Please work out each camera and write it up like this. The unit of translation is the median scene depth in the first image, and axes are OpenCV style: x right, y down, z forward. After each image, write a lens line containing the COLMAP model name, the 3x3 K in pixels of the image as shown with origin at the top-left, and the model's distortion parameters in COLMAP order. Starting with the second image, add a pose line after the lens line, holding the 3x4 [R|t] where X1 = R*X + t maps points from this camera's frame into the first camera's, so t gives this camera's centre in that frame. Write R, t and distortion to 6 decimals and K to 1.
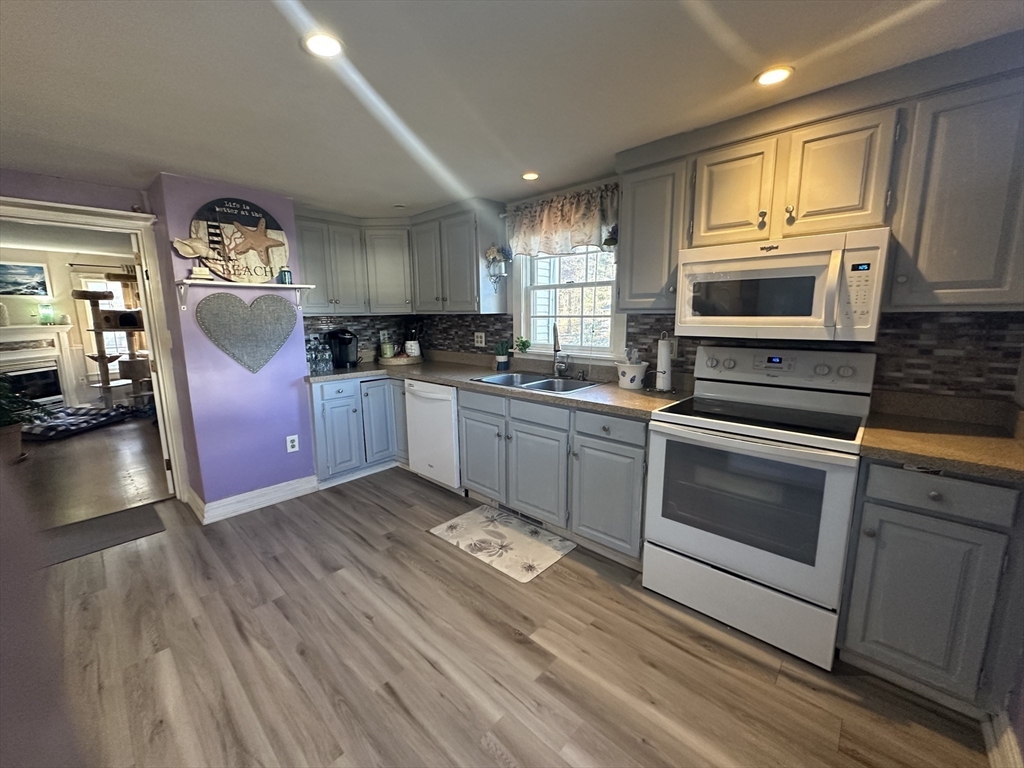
lens RADIAL K [[409.9, 0, 511.0], [0, 409.9, 382.5], [0, 0, 1]] dist [-0.002269, -0.000310]
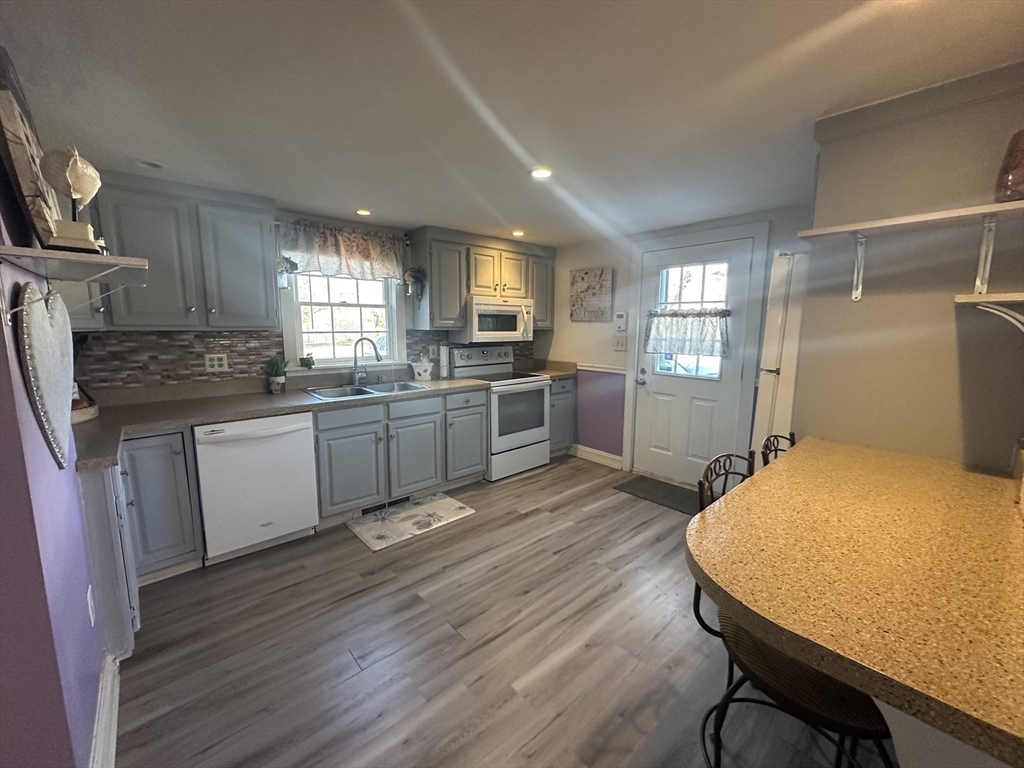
lens RADIAL K [[409.9, 0, 511.0], [0, 409.9, 382.5], [0, 0, 1]] dist [-0.002269, -0.000310]
pose [[0.097630, -0.133372, 0.986246, -1.376068], [0.157125, 0.980617, 0.117056, -0.124447], [-0.982741, 0.143536, 0.116694, 0.643244]]
